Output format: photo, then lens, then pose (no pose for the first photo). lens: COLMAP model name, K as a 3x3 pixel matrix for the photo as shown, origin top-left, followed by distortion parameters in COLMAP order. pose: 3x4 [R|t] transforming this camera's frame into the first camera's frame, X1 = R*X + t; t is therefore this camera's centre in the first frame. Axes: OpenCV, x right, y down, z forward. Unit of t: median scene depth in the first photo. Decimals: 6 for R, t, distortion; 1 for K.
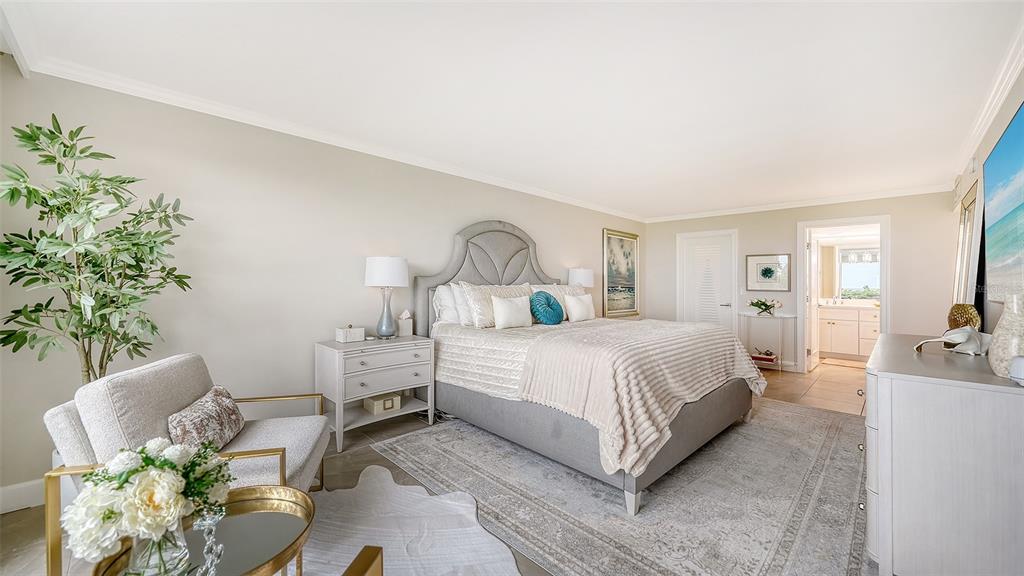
lens RADIAL K [[388.7, 0, 508.4], [0, 388.7, 284.2], [0, 0, 1]] dist [-0.002183, -0.000411]
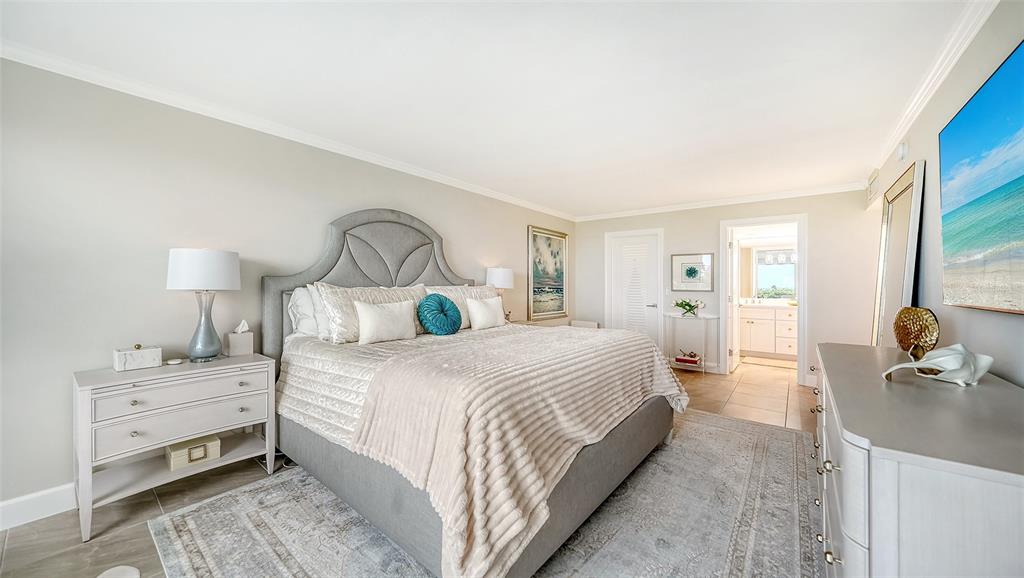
lens RADIAL K [[360.2, 0, 512.0], [0, 360.2, 289.0], [0, 0, 1]] dist [-0.000998, 0.000004]
pose [[0.992636, -0.006048, 0.120985, 0.166128], [0.004762, 0.999929, 0.010913, -0.000145], [-0.121043, -0.010256, 0.992594, 0.236977]]
